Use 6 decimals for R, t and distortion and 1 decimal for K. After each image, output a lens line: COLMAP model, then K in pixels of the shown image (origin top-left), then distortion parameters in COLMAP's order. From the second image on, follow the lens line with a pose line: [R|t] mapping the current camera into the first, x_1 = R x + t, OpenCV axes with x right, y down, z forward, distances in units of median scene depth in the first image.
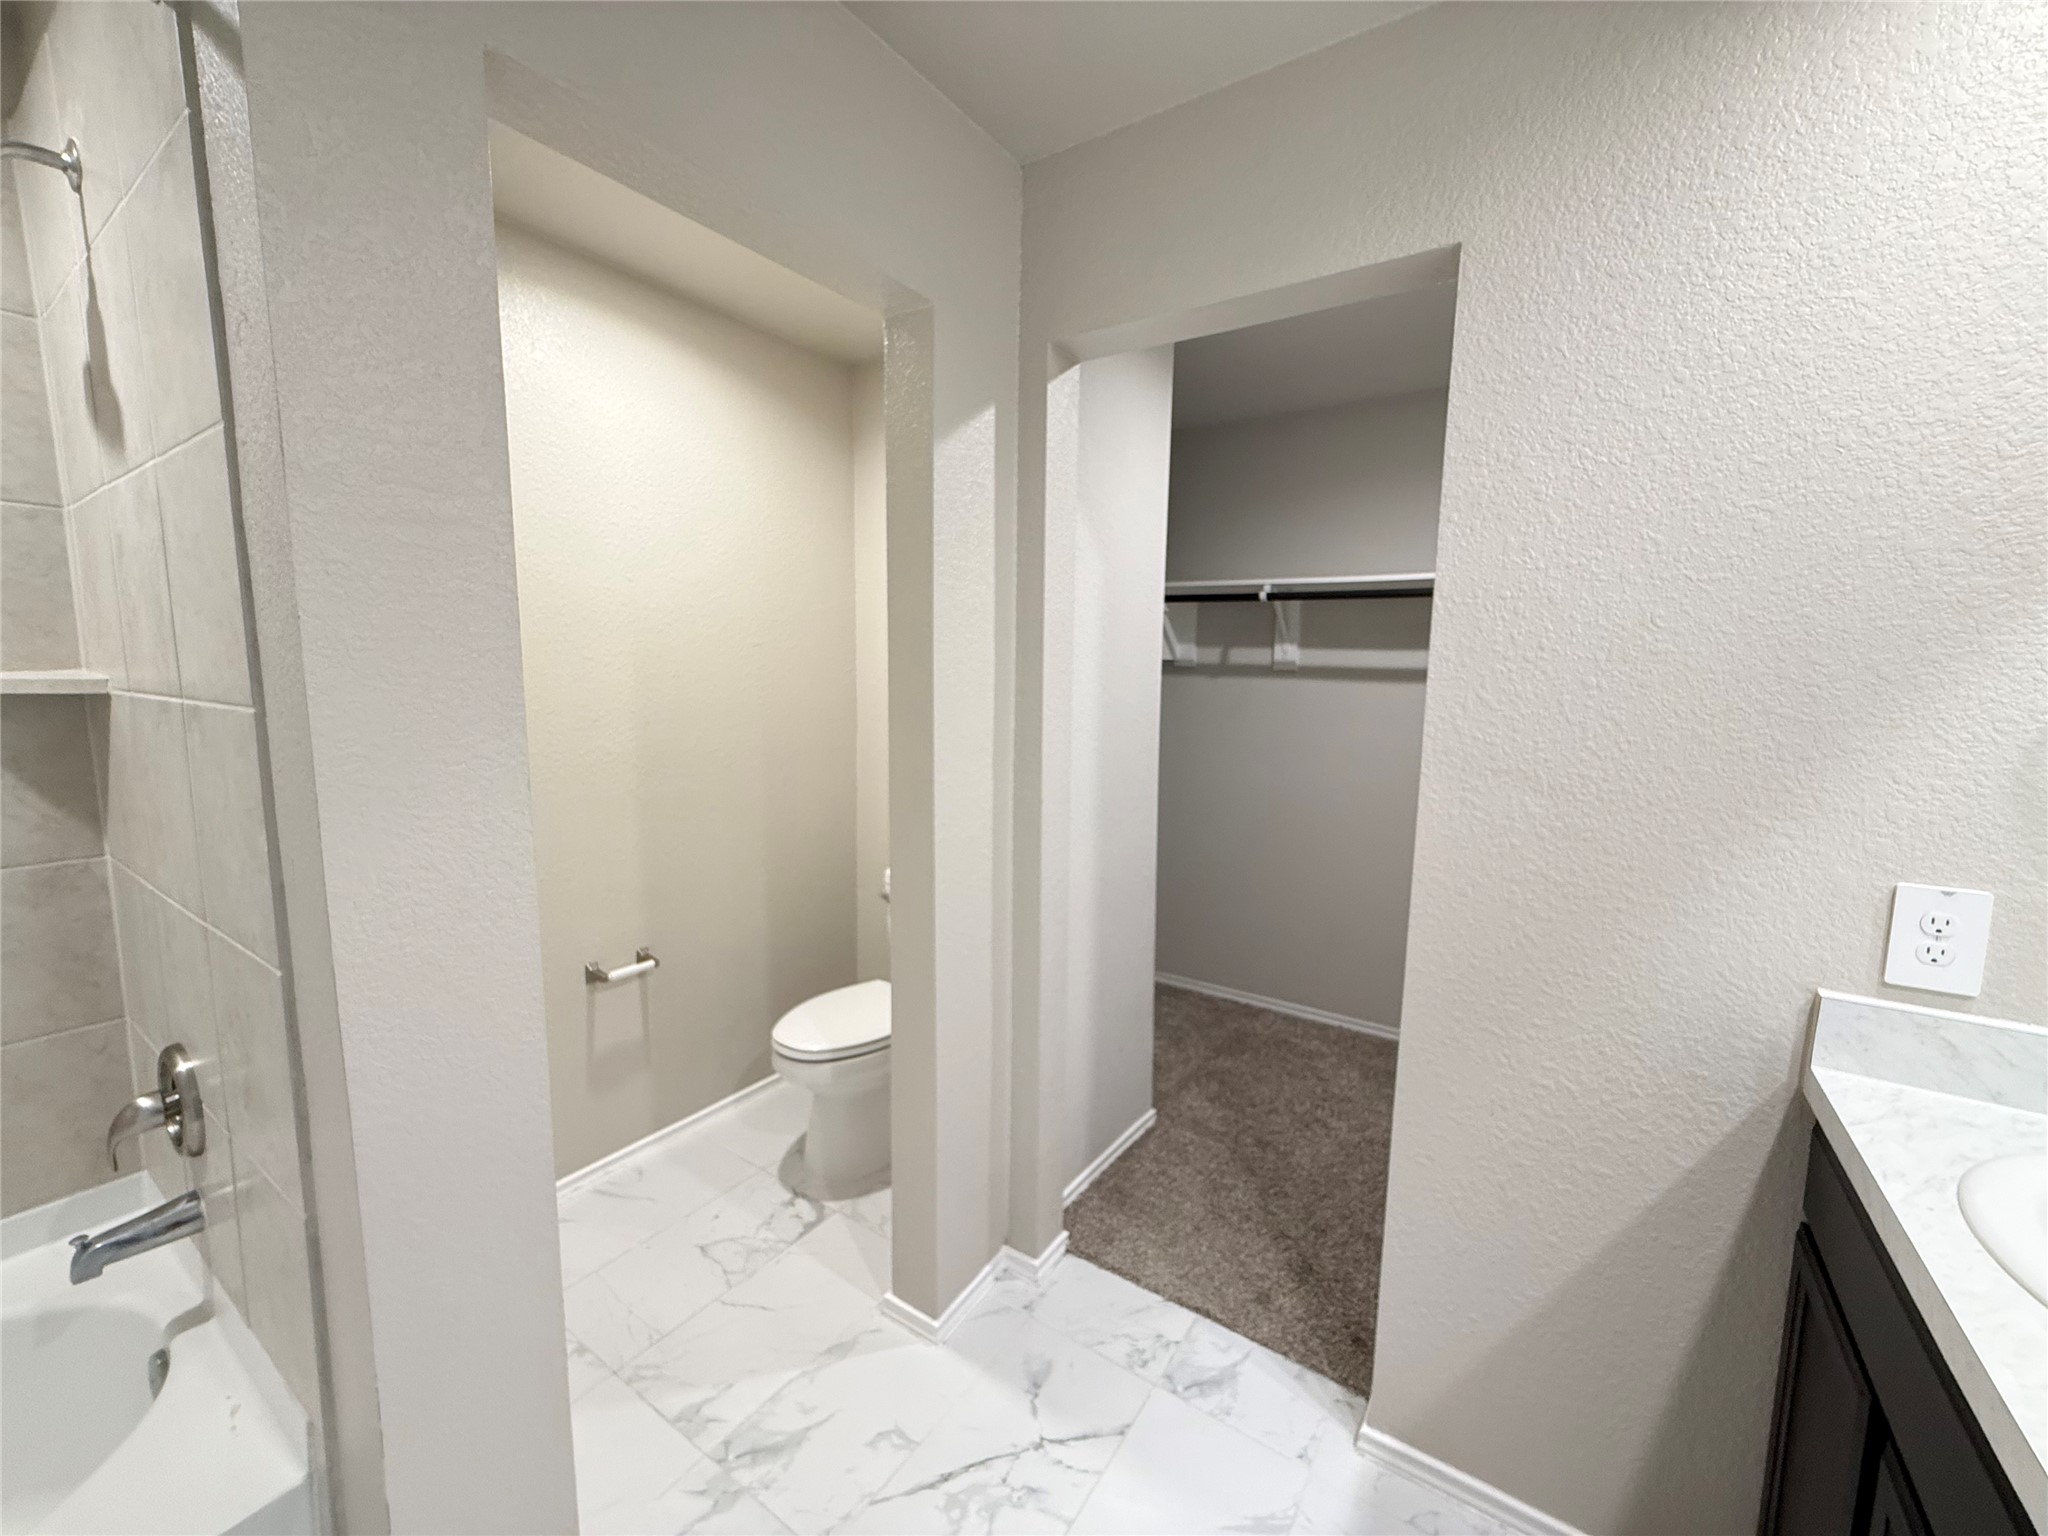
lens RADIAL K [[815.8, 0, 1022.8], [0, 815.8, 763.4], [0, 0, 1]] dist [-0.003209, 0.000627]
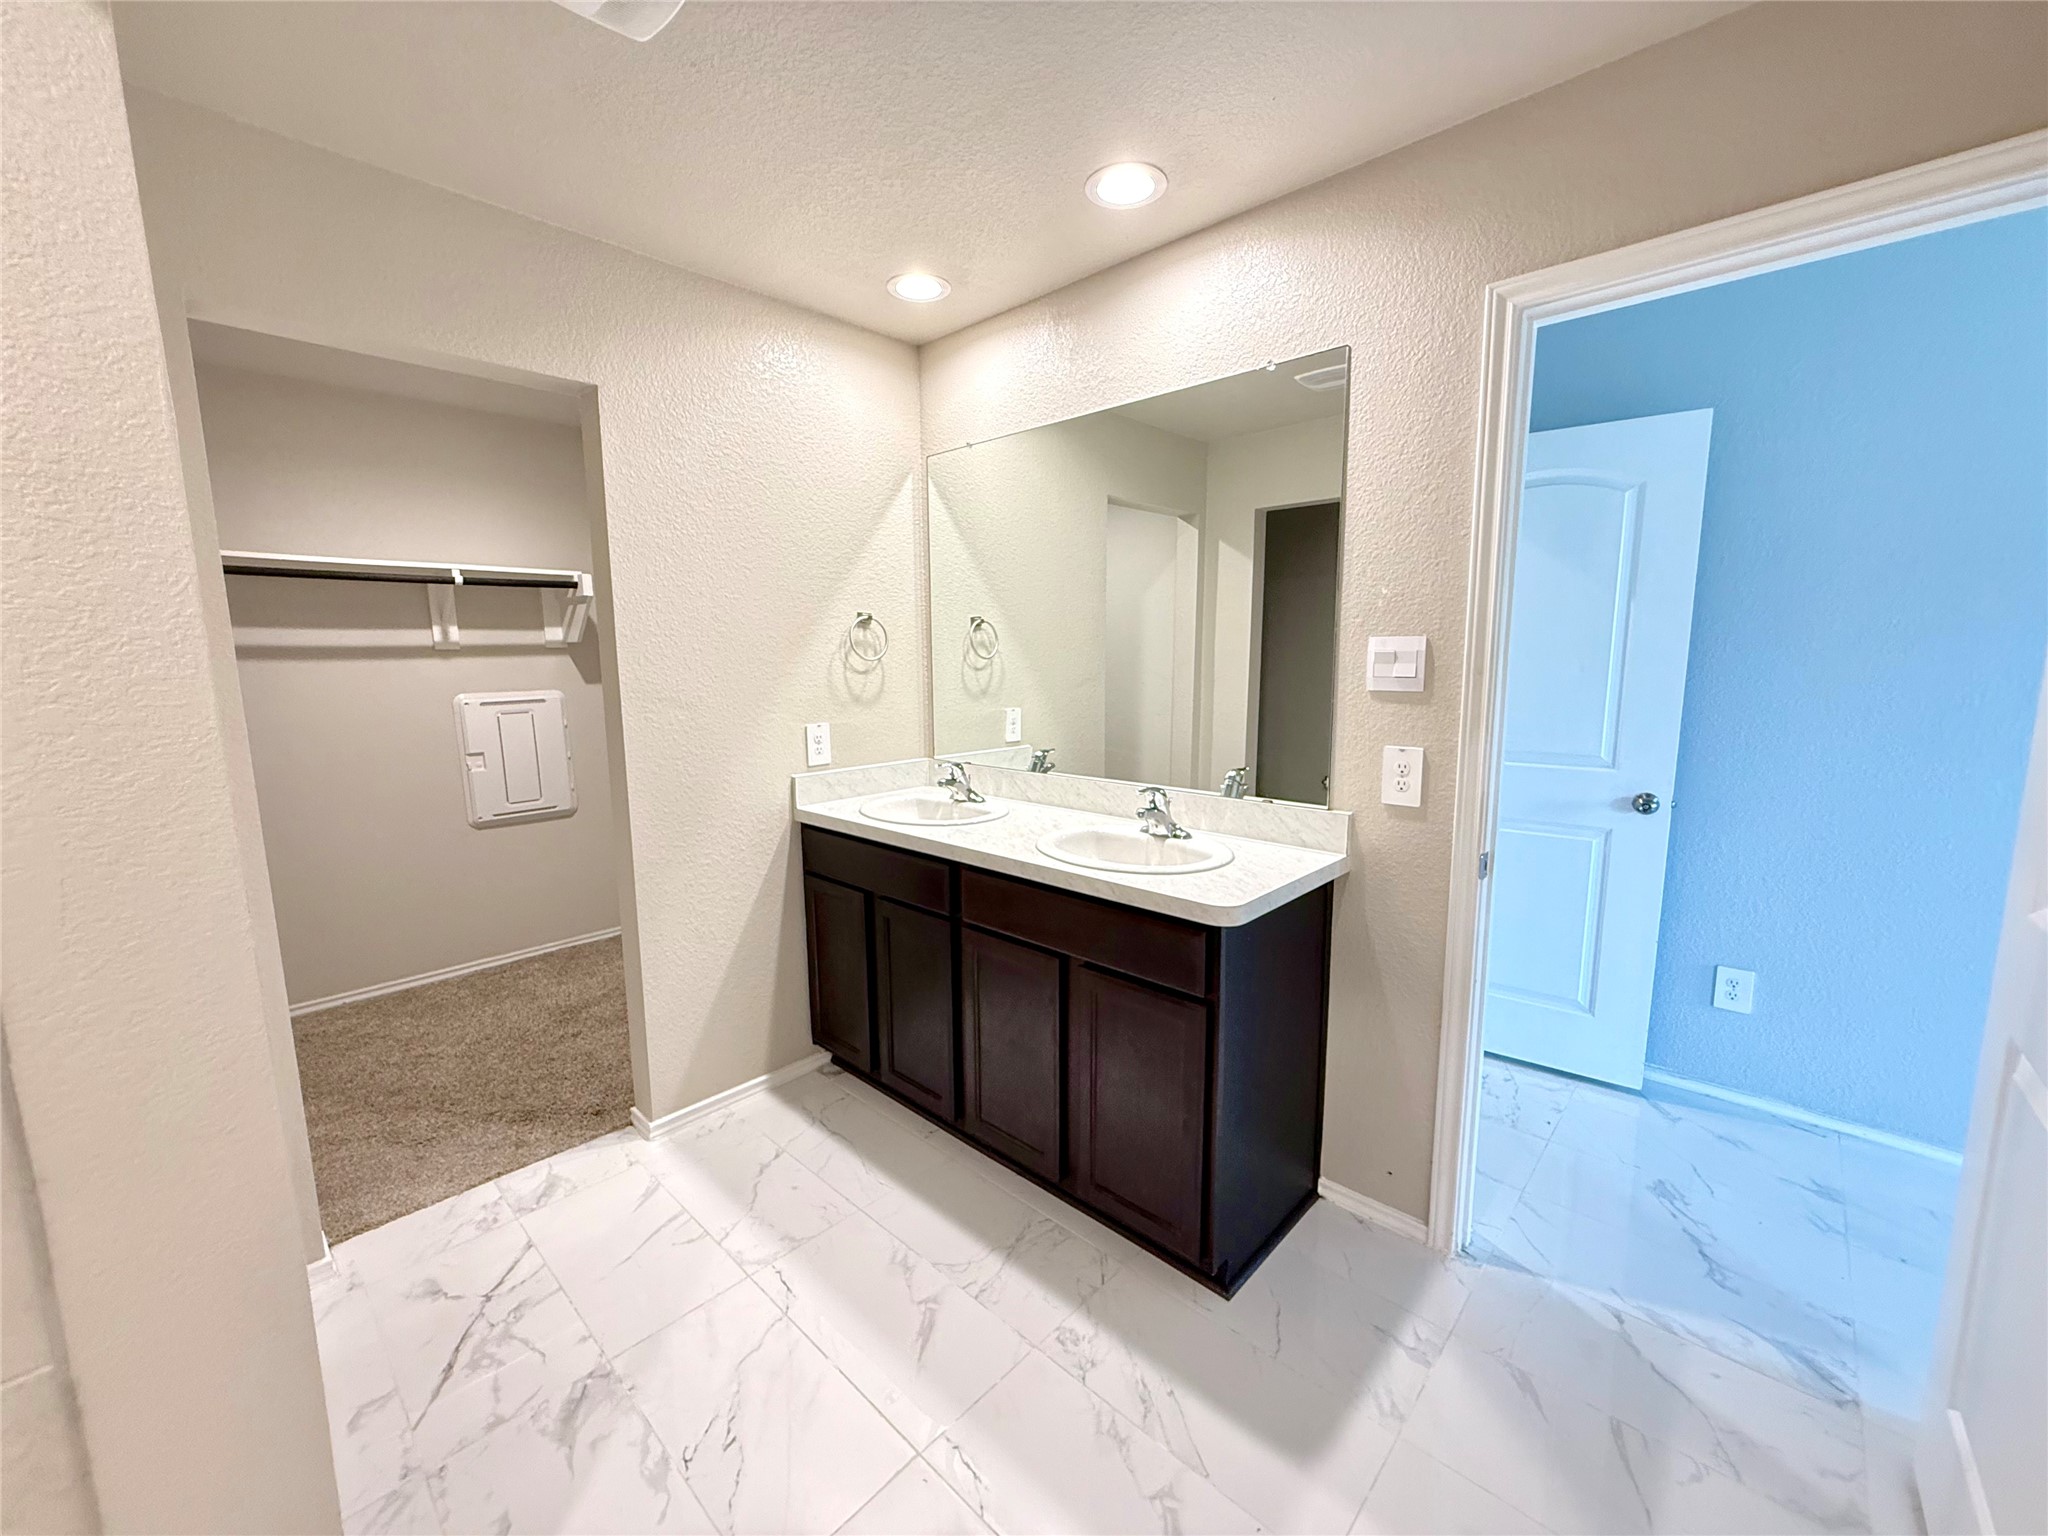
lens RADIAL K [[815.8, 0, 1023.3], [0, 815.8, 755.9], [0, 0, 1]] dist [-0.003209, 0.000627]
pose [[0.159545, -0.148504, 0.975957, -0.879010], [0.127933, 0.983394, 0.128722, 0.001610], [-0.978866, 0.104320, 0.175894, -0.059172]]
